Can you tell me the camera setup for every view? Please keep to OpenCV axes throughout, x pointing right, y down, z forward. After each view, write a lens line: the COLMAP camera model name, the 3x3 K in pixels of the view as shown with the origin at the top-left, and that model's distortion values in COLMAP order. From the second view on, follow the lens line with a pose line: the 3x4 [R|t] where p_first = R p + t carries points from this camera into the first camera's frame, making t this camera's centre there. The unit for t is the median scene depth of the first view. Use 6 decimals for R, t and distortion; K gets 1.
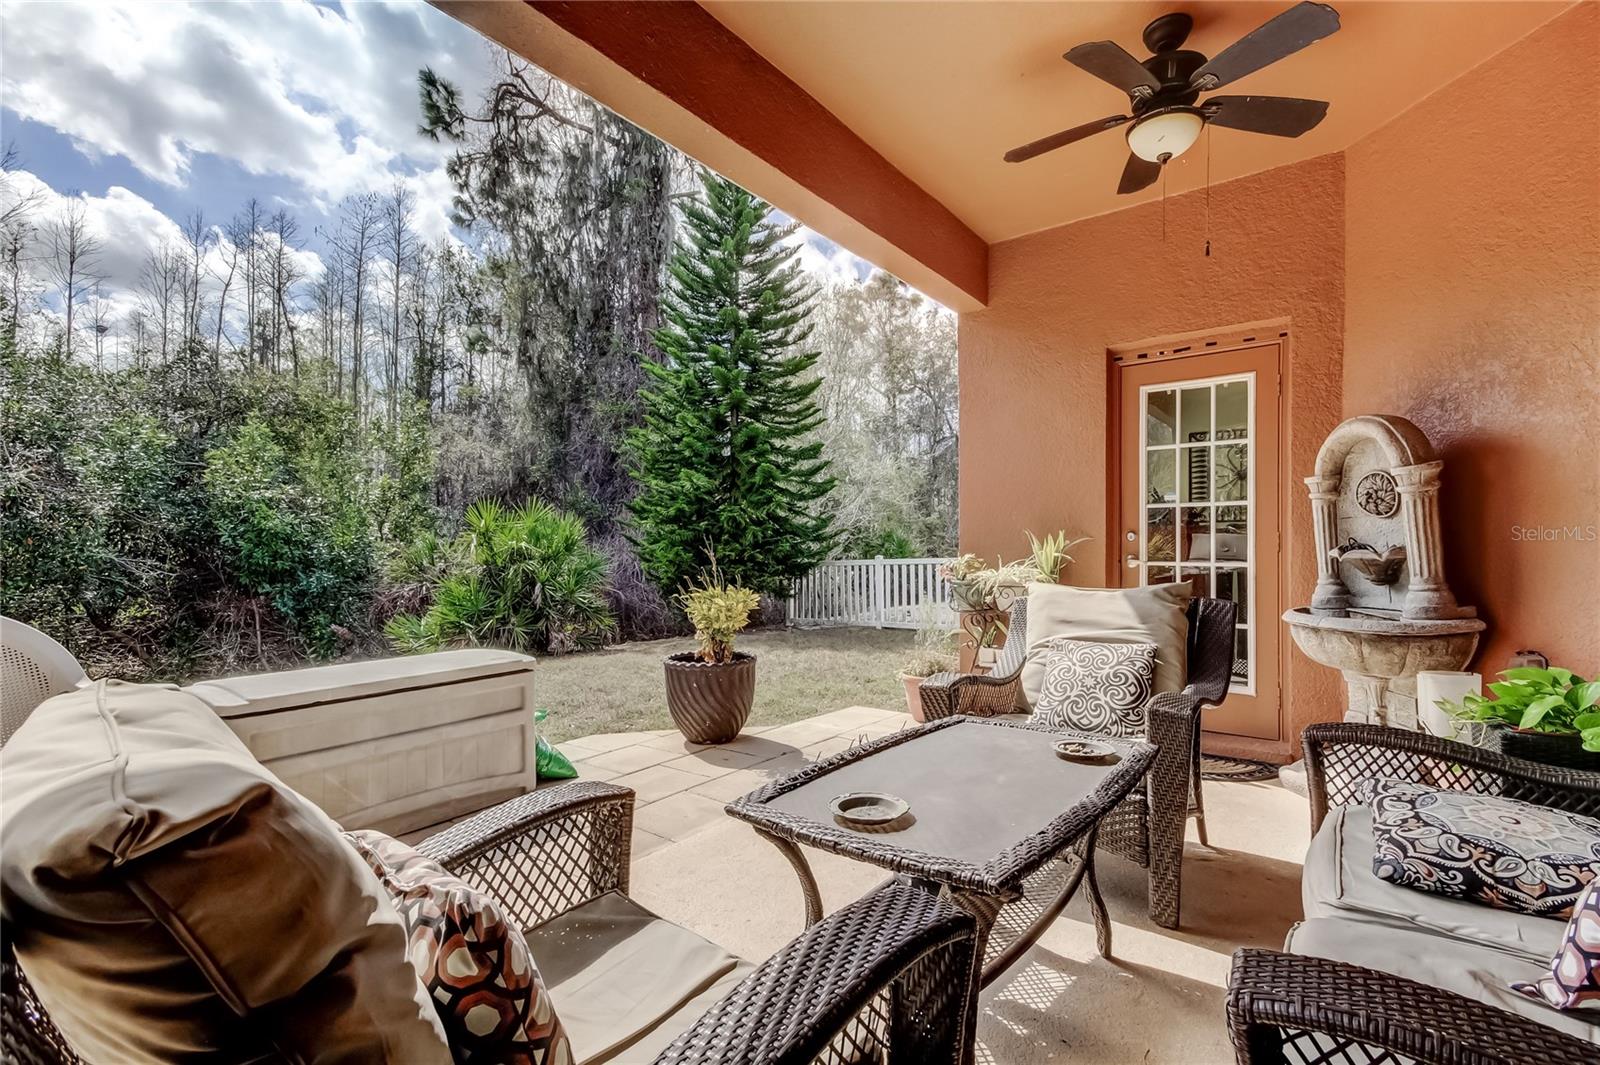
lens RADIAL K [[742.6, 0, 799.7], [0, 742.6, 544.7], [0, 0, 1]] dist [0.027270, -0.006586]
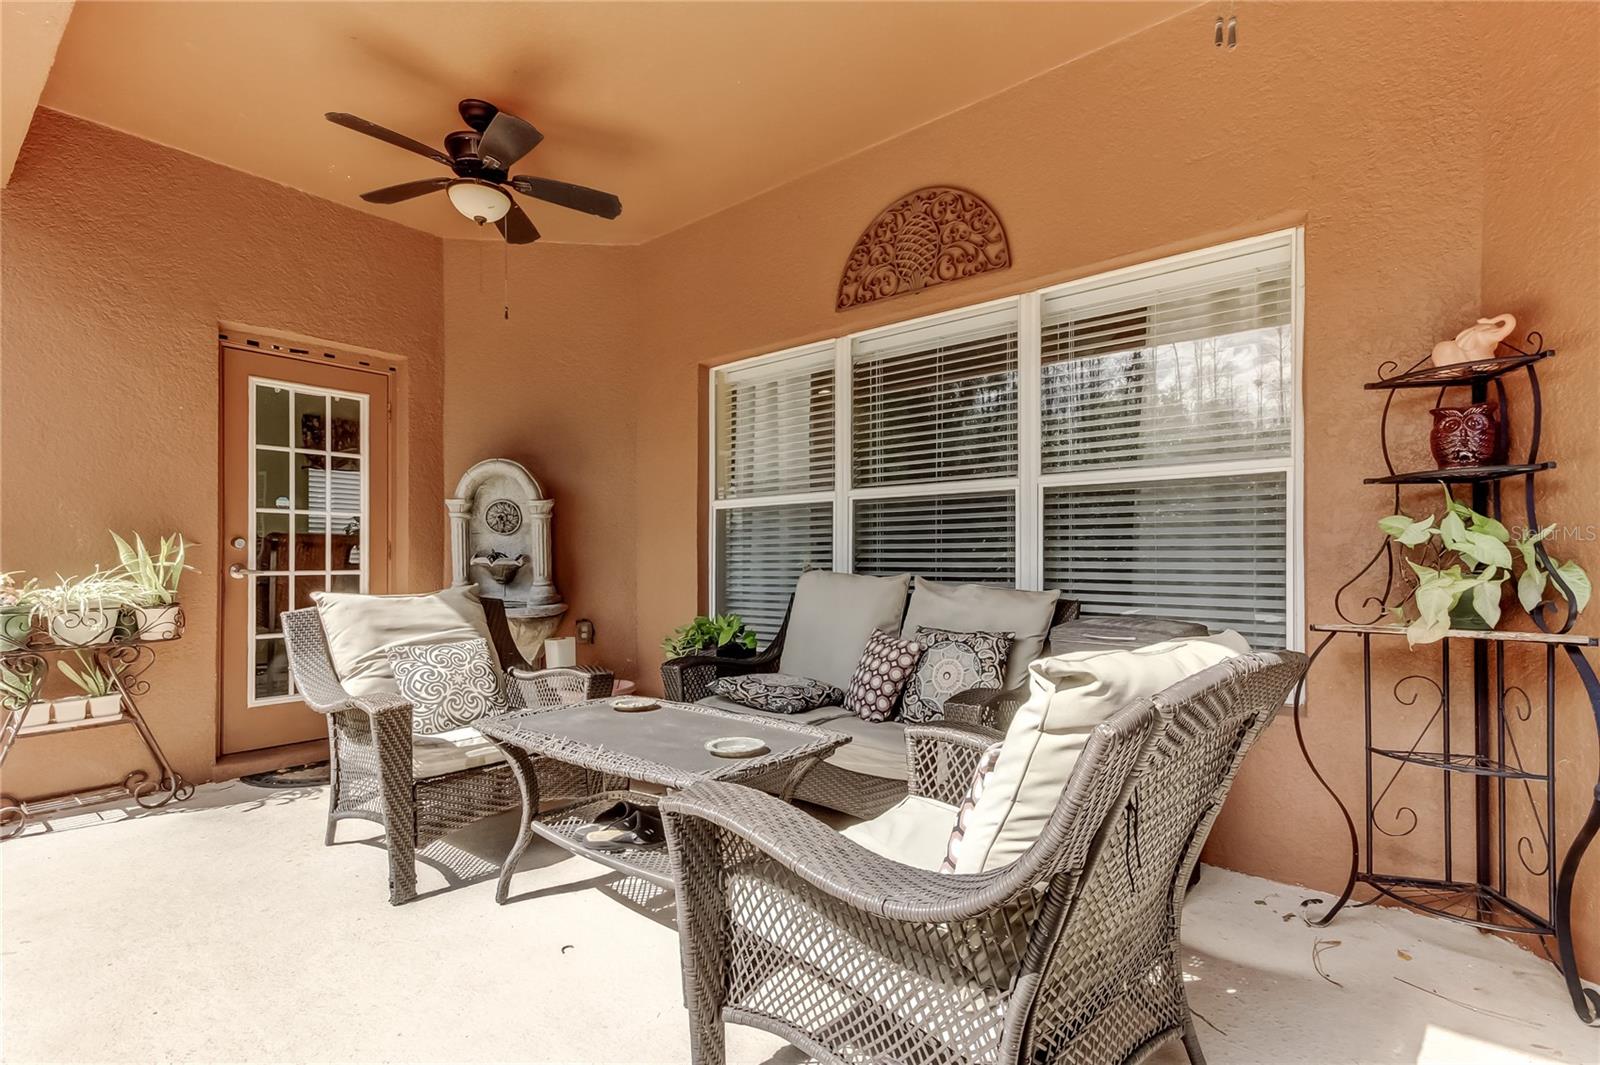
lens RADIAL K [[742.6, 0, 819.8], [0, 742.6, 558.1], [0, 0, 1]] dist [0.027270, -0.006586]
pose [[0.054427, 0.004648, 0.998507, -0.523224], [-0.008263, 0.999957, -0.004204, 0.007340], [-0.998484, -0.008022, 0.054463, 0.333030]]
